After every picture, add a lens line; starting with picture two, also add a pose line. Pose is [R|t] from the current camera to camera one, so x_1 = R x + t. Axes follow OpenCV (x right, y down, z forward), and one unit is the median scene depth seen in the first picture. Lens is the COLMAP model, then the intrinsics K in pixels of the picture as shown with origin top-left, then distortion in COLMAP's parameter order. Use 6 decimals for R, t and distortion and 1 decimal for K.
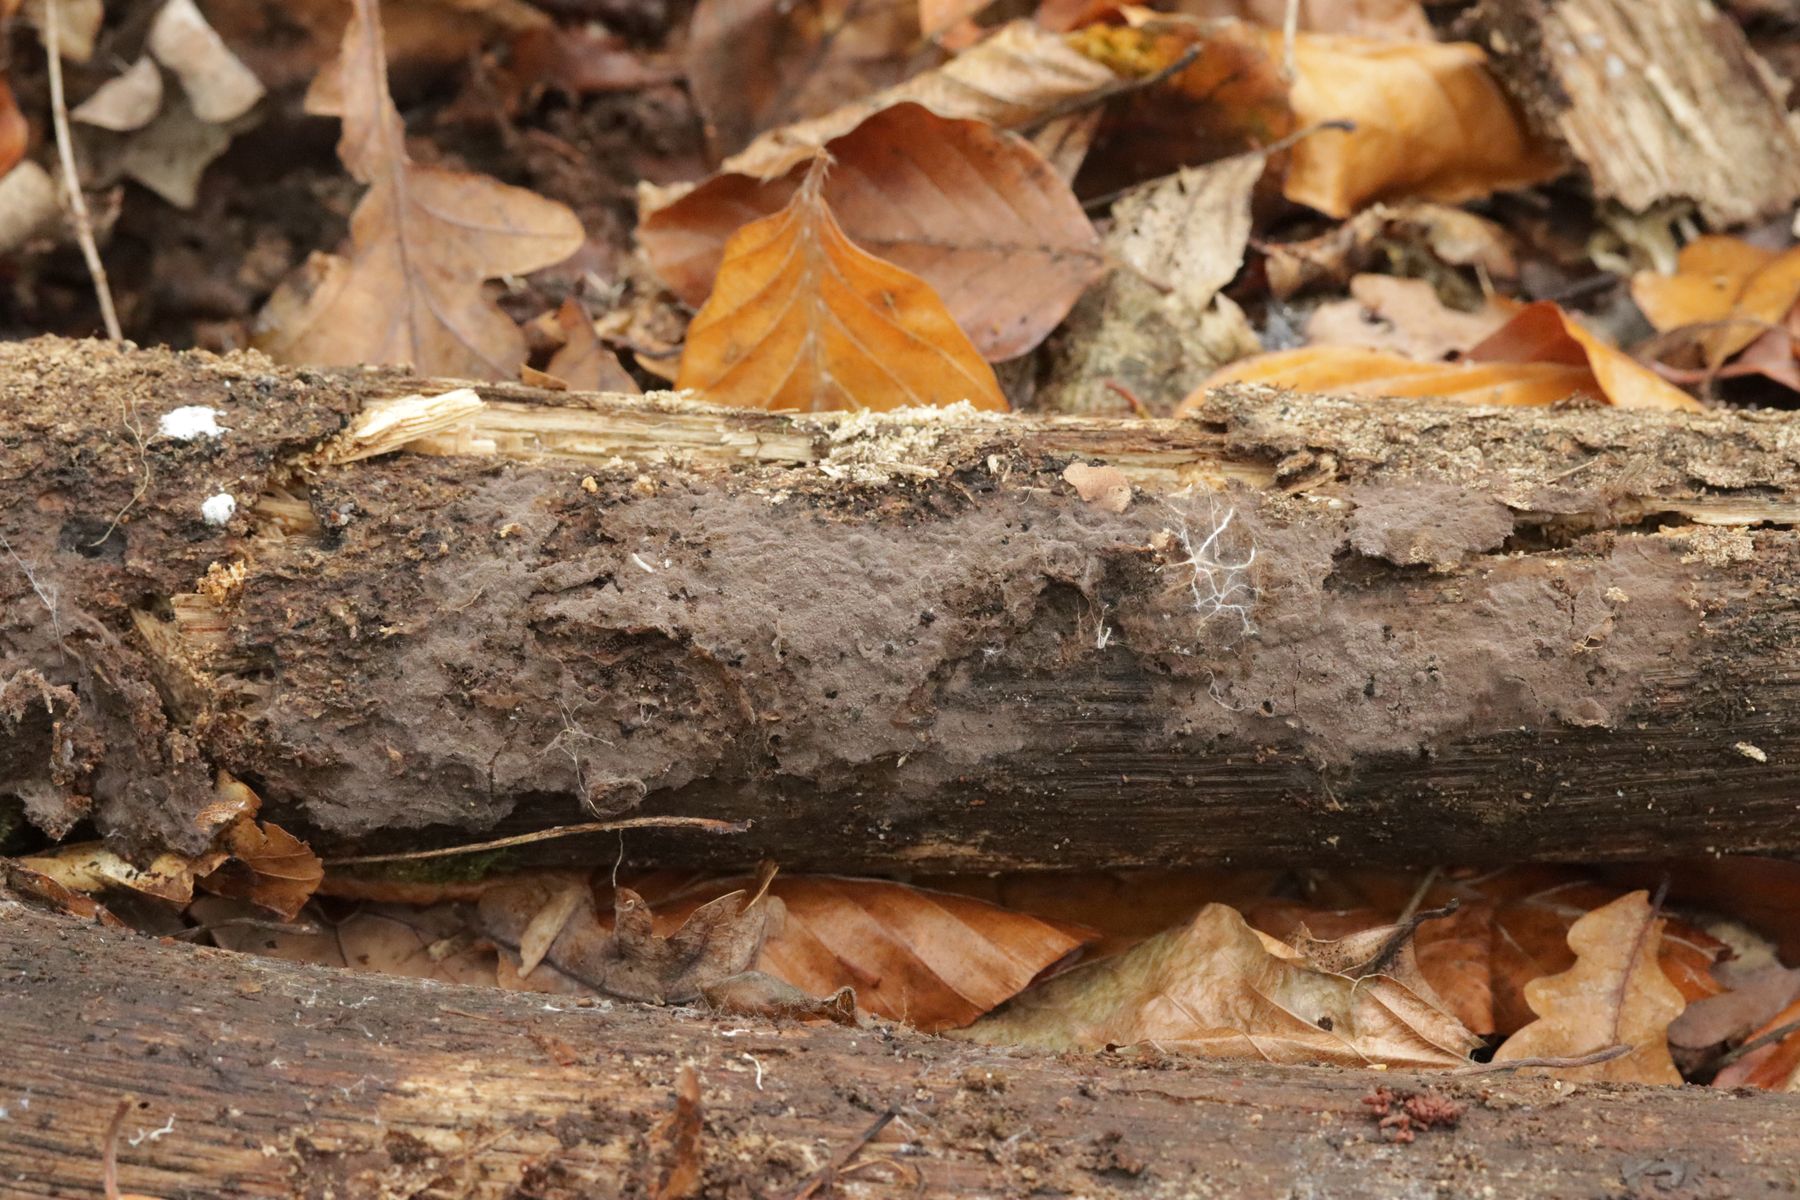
lens RADIAL K [[8432.2, 0, 900.0], [0, 8432.2, 600.0], [0, 0, 1]] dist [0.322889, -14.075302]
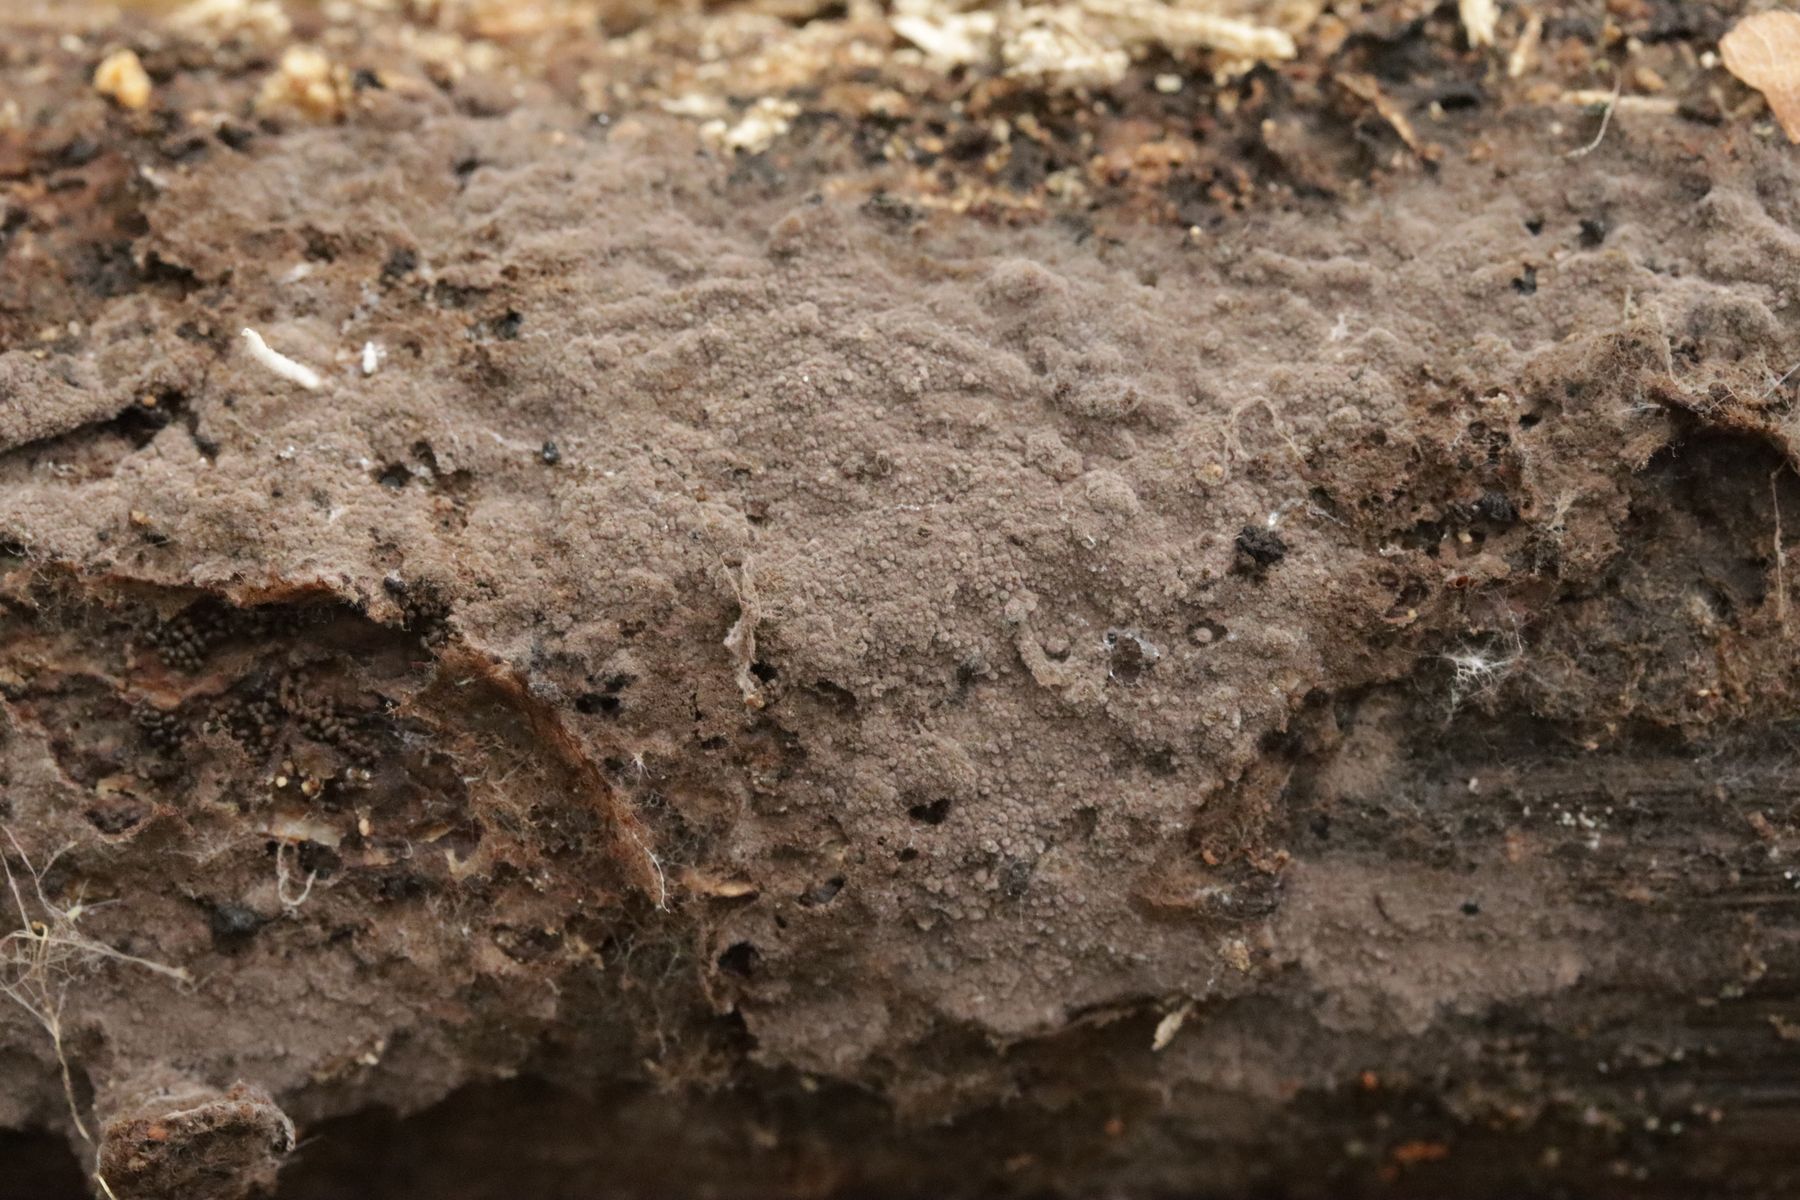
lens RADIAL K [[8432.2, 0, 900.0], [0, 8432.2, 600.0], [0, 0, 1]] dist [0.322889, -14.075302]
pose [[0.999732, 0.001861, -0.023064, -0.002410], [-0.000148, 0.997253, 0.074069, -0.017685], [0.023139, -0.074045, 0.996986, 0.707727]]
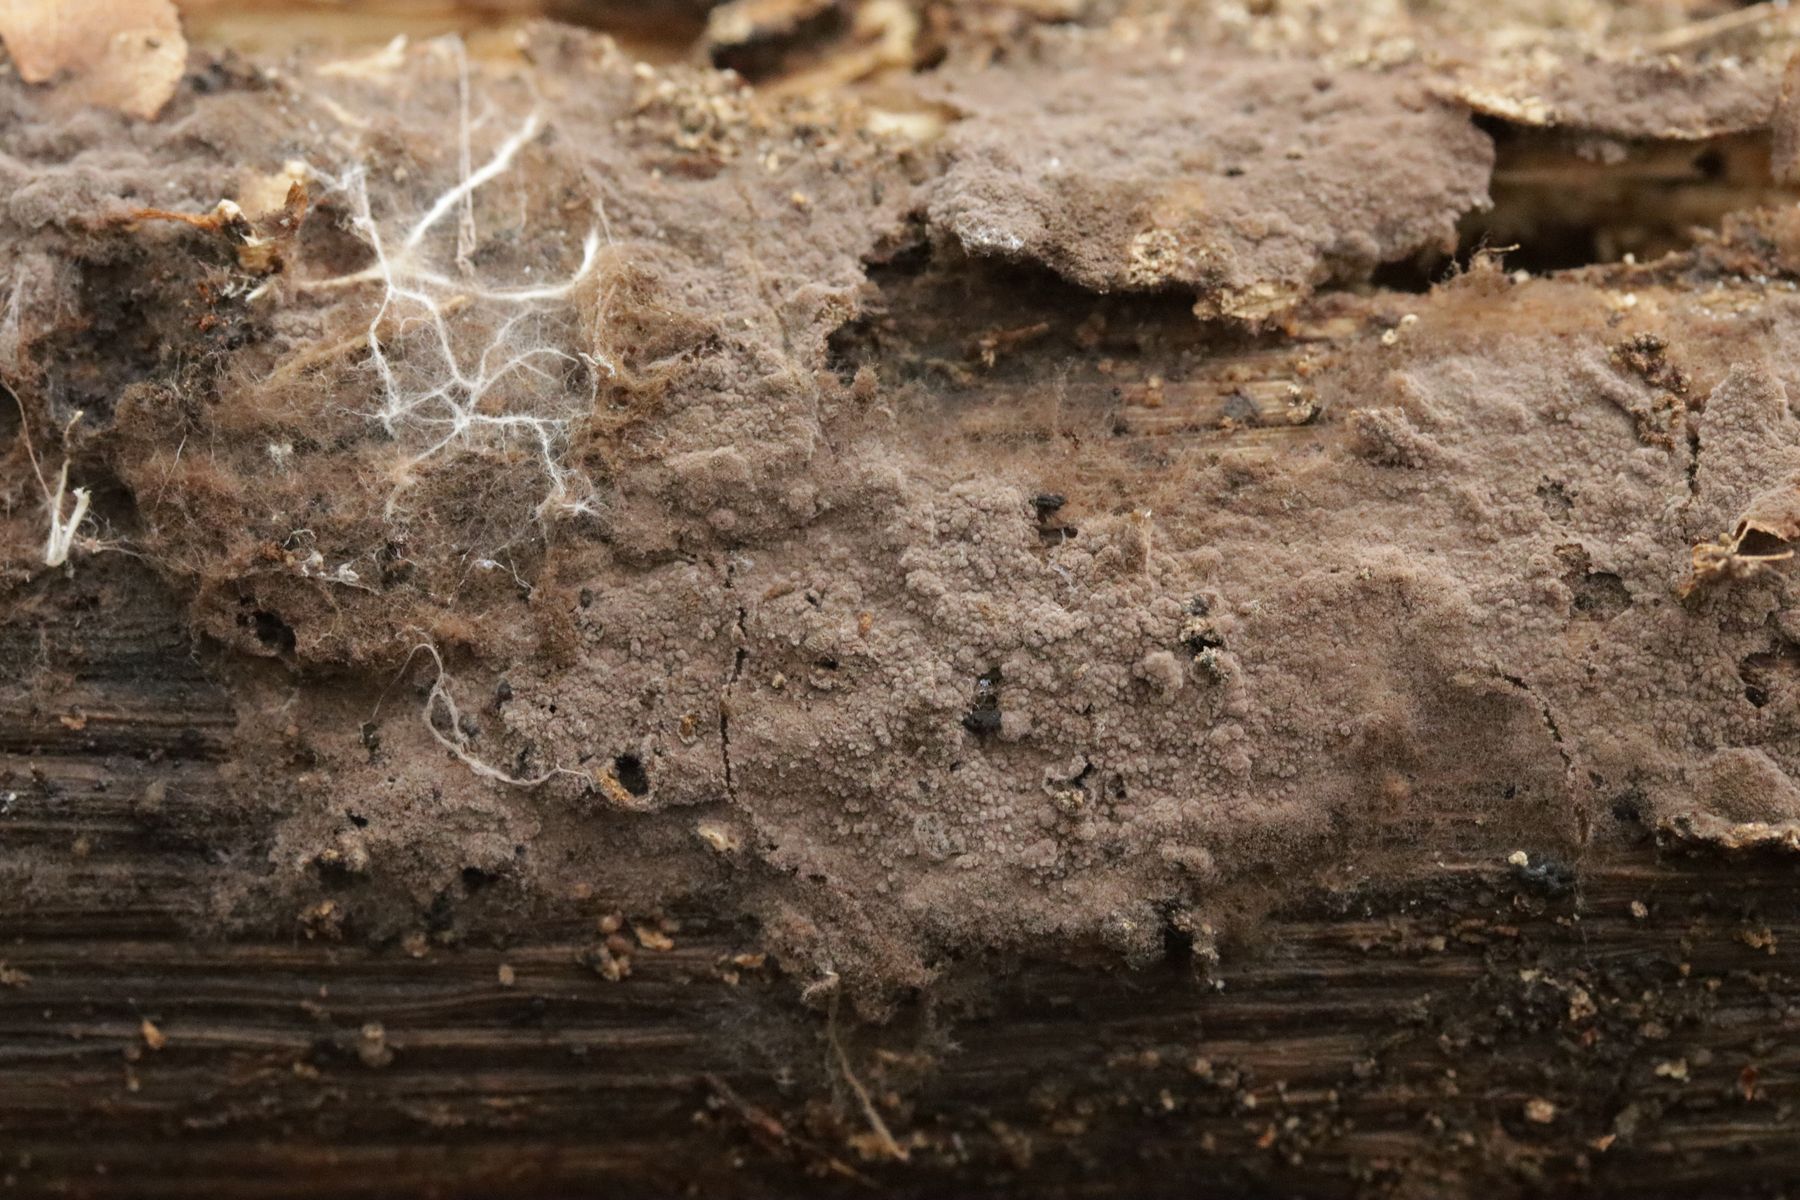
lens RADIAL K [[8432.2, 0, 900.0], [0, 8432.2, 600.0], [0, 0, 1]] dist [0.322889, -14.075302]
pose [[0.999351, 0.008266, -0.035063, 0.062757], [-0.013160, 0.989819, -0.141723, 0.047446], [0.033535, 0.142092, 0.989285, 0.714993]]
